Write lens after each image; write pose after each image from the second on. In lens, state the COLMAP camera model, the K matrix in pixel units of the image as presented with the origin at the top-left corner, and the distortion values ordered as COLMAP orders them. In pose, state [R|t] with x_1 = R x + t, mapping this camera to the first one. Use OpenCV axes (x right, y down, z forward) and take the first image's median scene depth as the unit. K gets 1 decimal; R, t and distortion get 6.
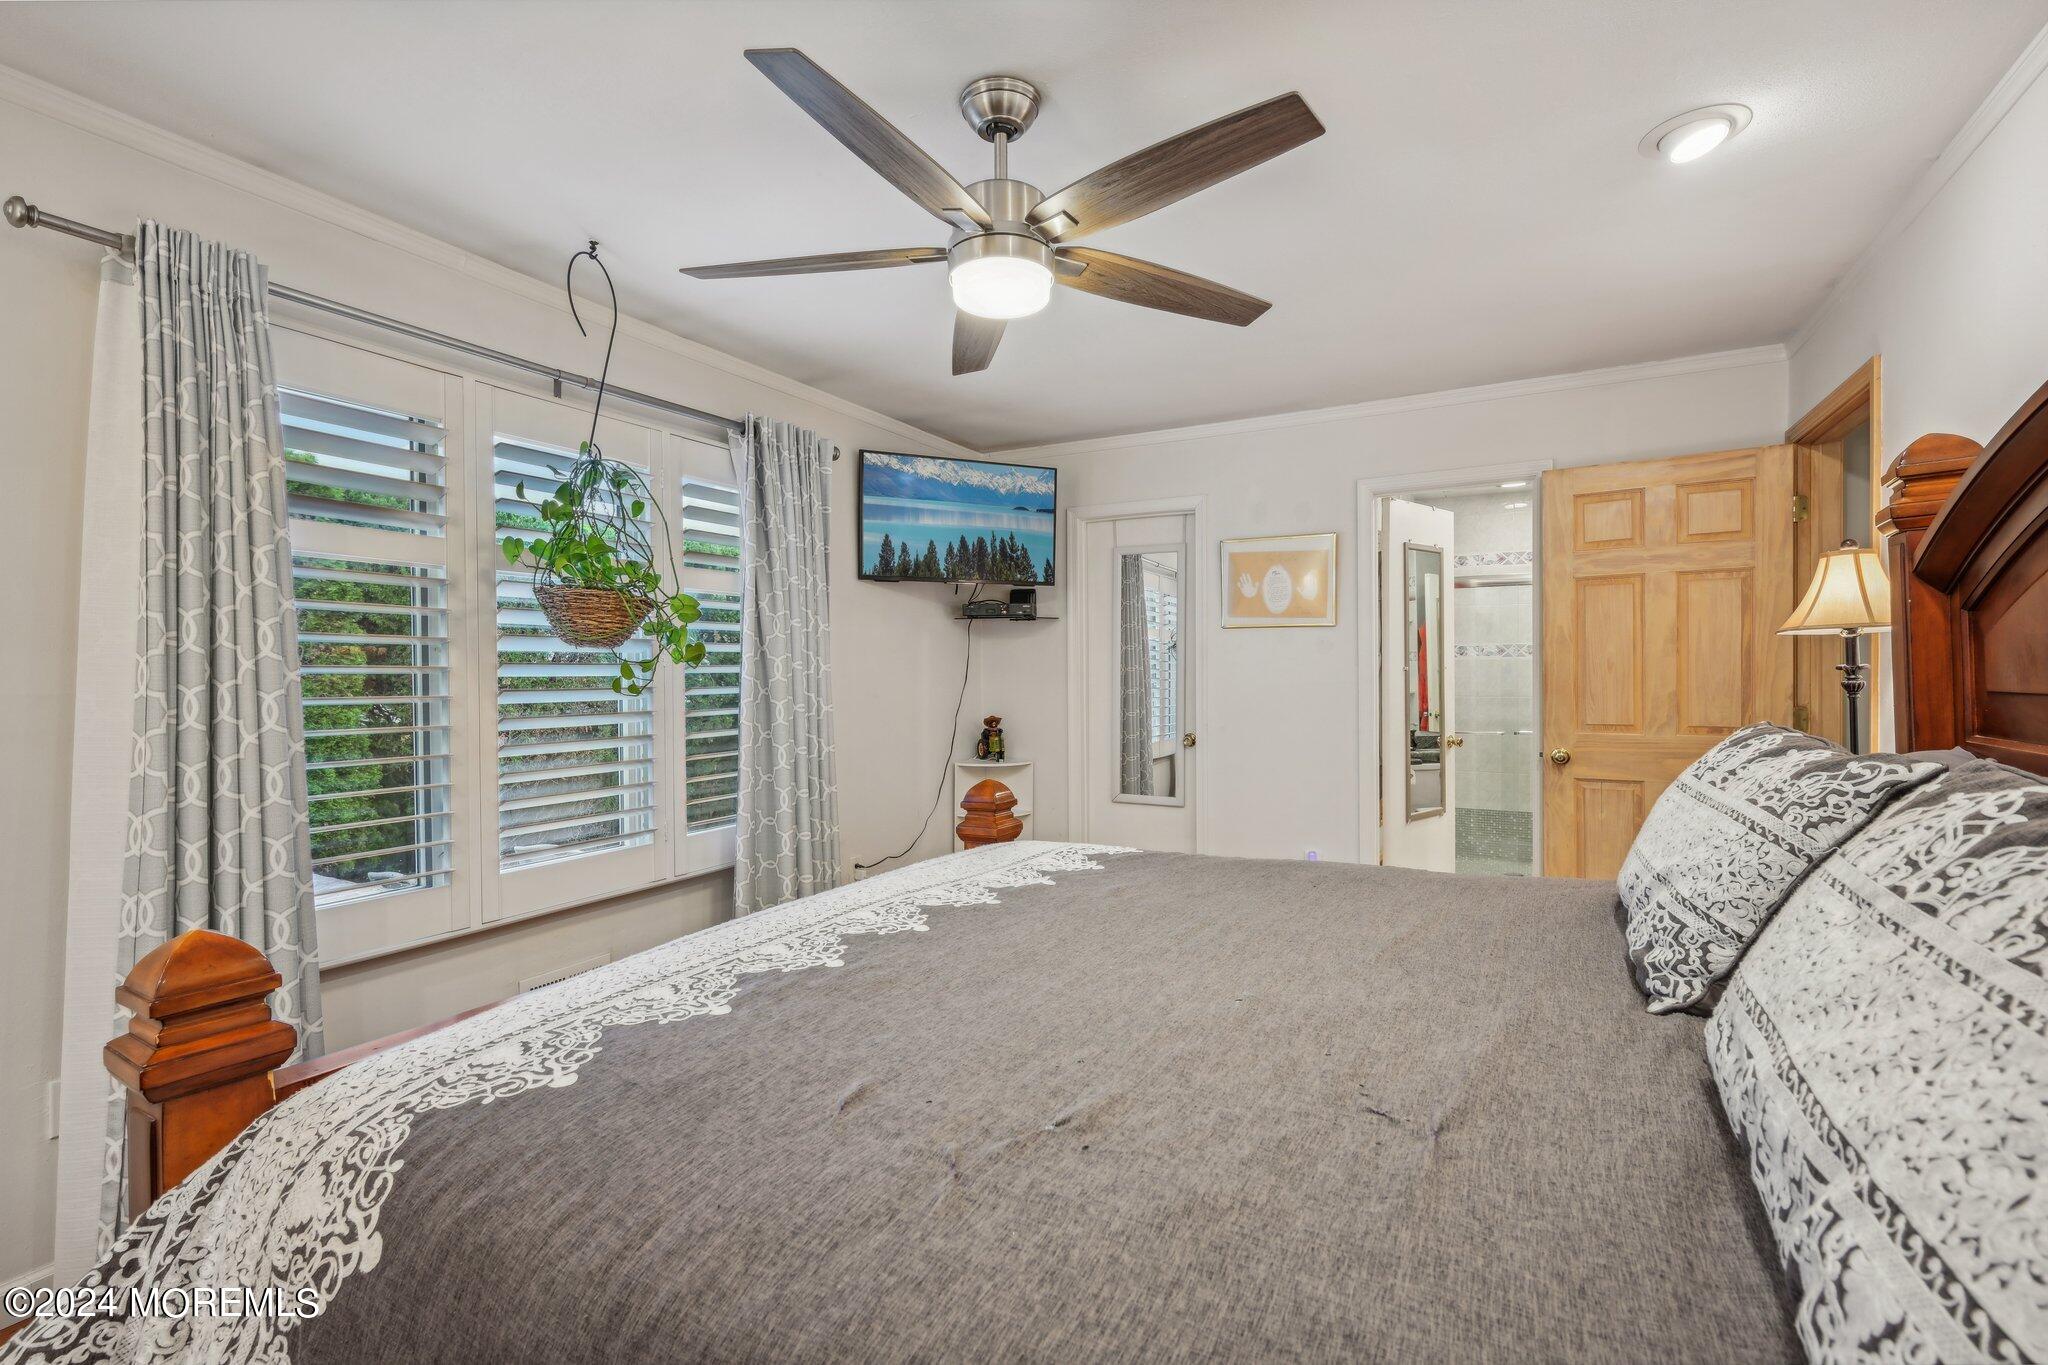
lens RADIAL K [[918.6, 0, 1011.6], [0, 918.6, 676.7], [0, 0, 1]] dist [0.004786, -0.001456]
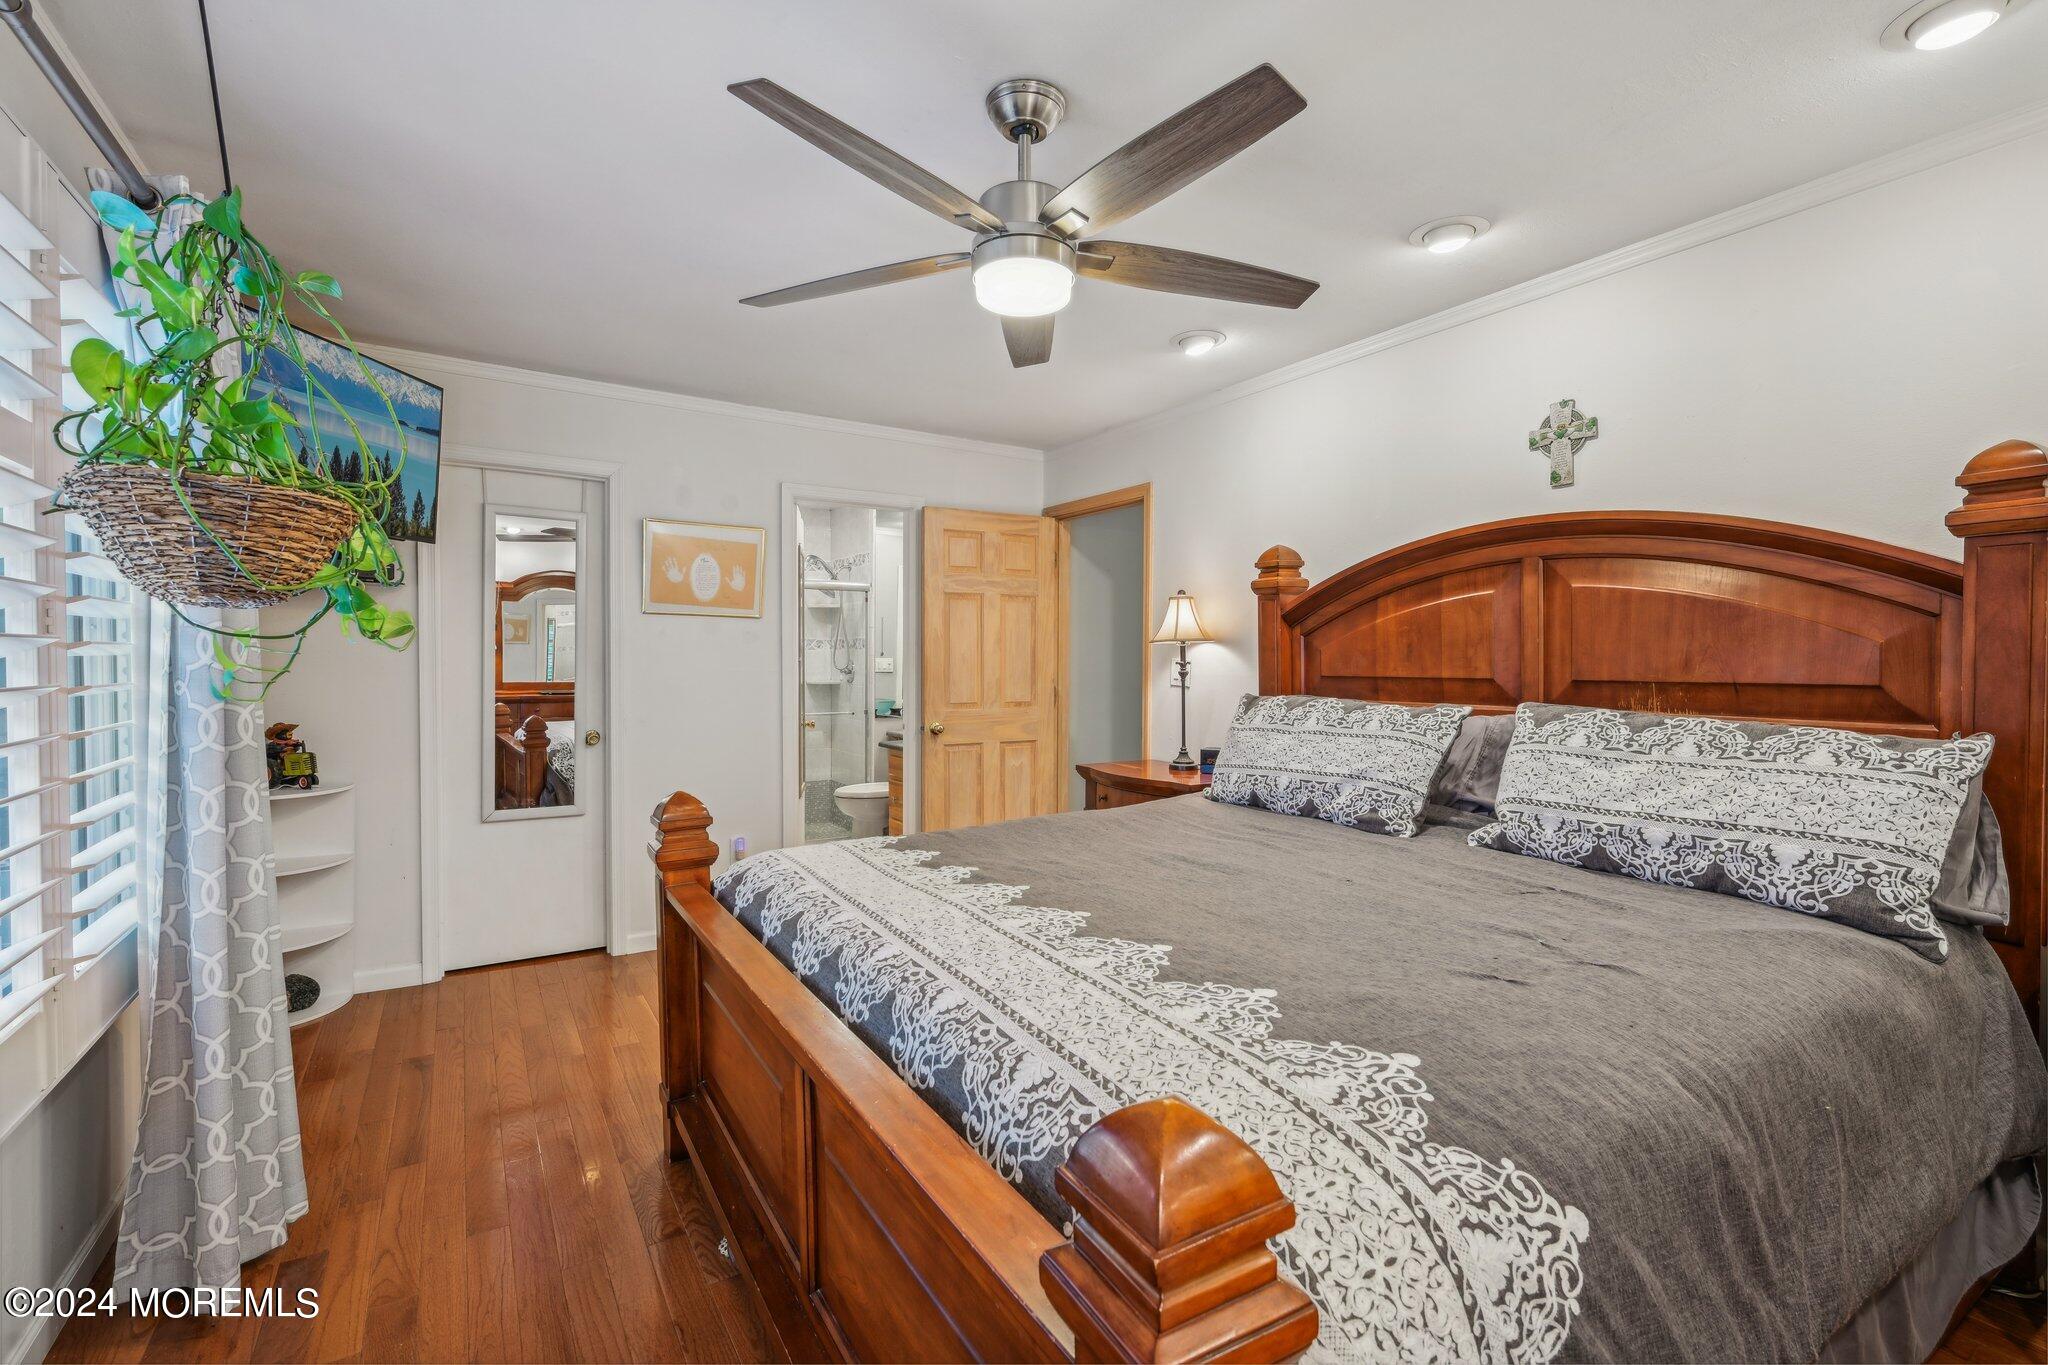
lens RADIAL K [[918.6, 0, 1039.5], [0, 918.6, 671.5], [0, 0, 1]] dist [0.004786, -0.001456]
pose [[0.463012, -0.001503, 0.886350, -1.010303], [-0.003786, 0.999986, 0.003674, 0.000531], [-0.886344, -0.005057, 0.463000, 0.564337]]
